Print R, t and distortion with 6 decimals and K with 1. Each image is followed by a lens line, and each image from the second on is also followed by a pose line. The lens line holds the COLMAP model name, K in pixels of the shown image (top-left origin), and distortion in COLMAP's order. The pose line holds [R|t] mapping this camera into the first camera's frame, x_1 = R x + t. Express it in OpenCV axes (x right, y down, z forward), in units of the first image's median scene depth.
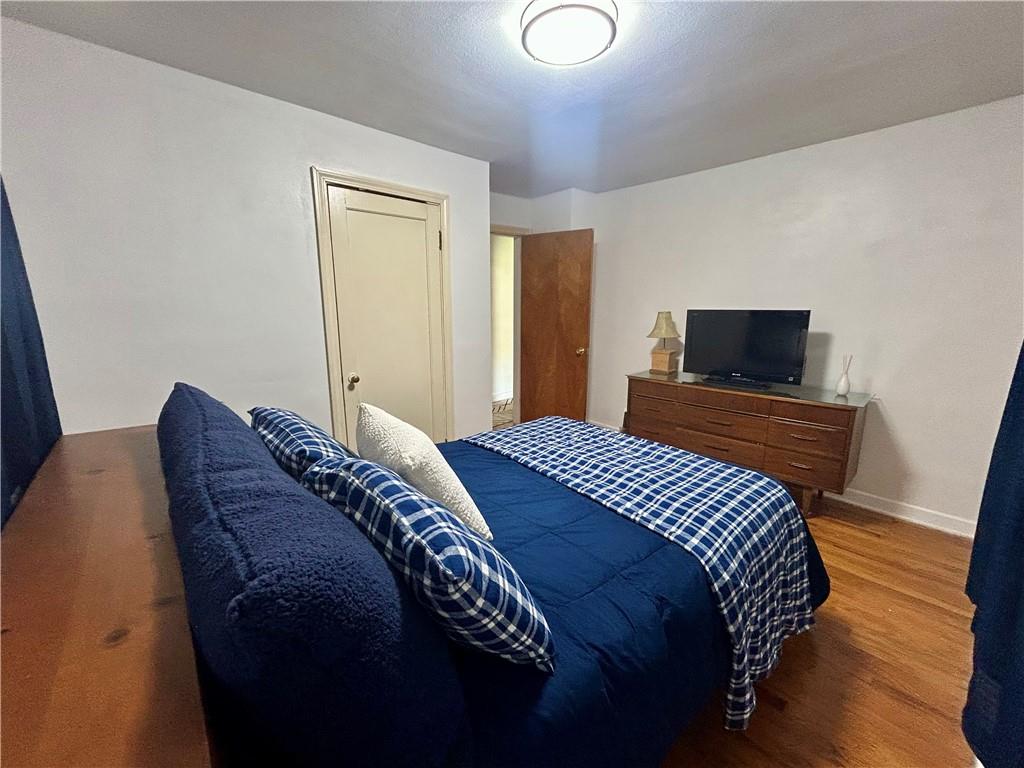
lens RADIAL K [[422.4, 0, 526.7], [0, 422.4, 388.6], [0, 0, 1]] dist [0.000510, -0.000035]
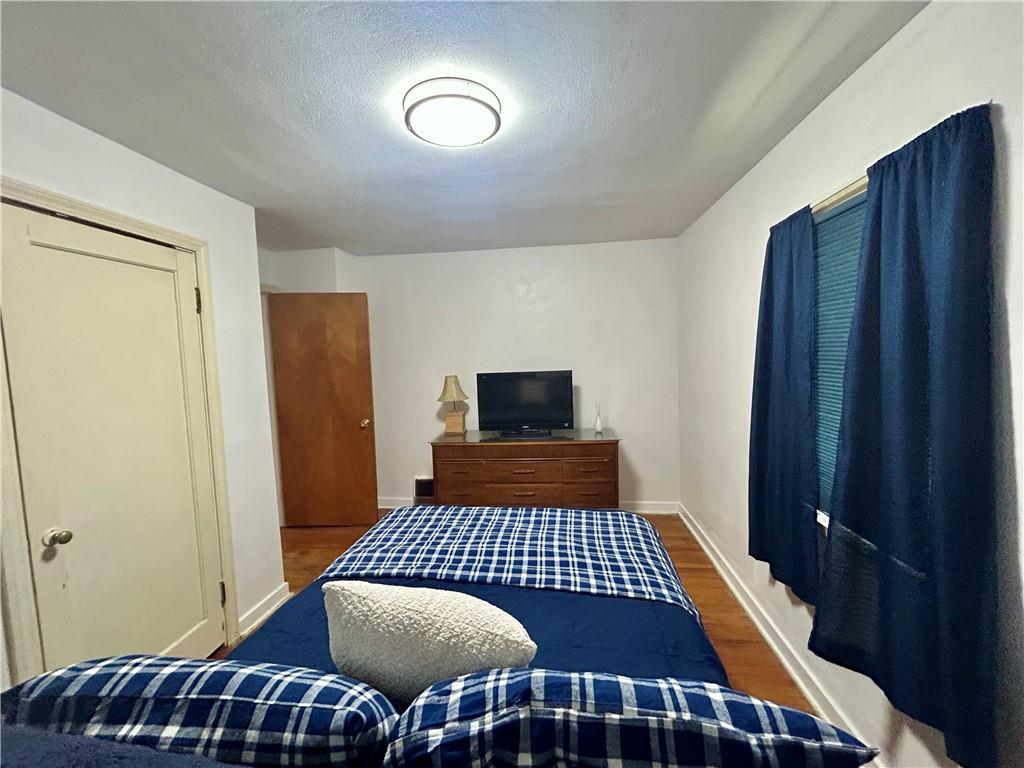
lens RADIAL K [[416.3, 0, 512.0], [0, 416.3, 384.0], [0, 0, 1]] dist [-0.000152, -0.000287]
pose [[0.748171, -0.077822, 0.658926, -0.389757], [0.159109, 0.985164, -0.064307, -0.117681], [-0.644146, 0.152954, 0.749454, 0.223463]]
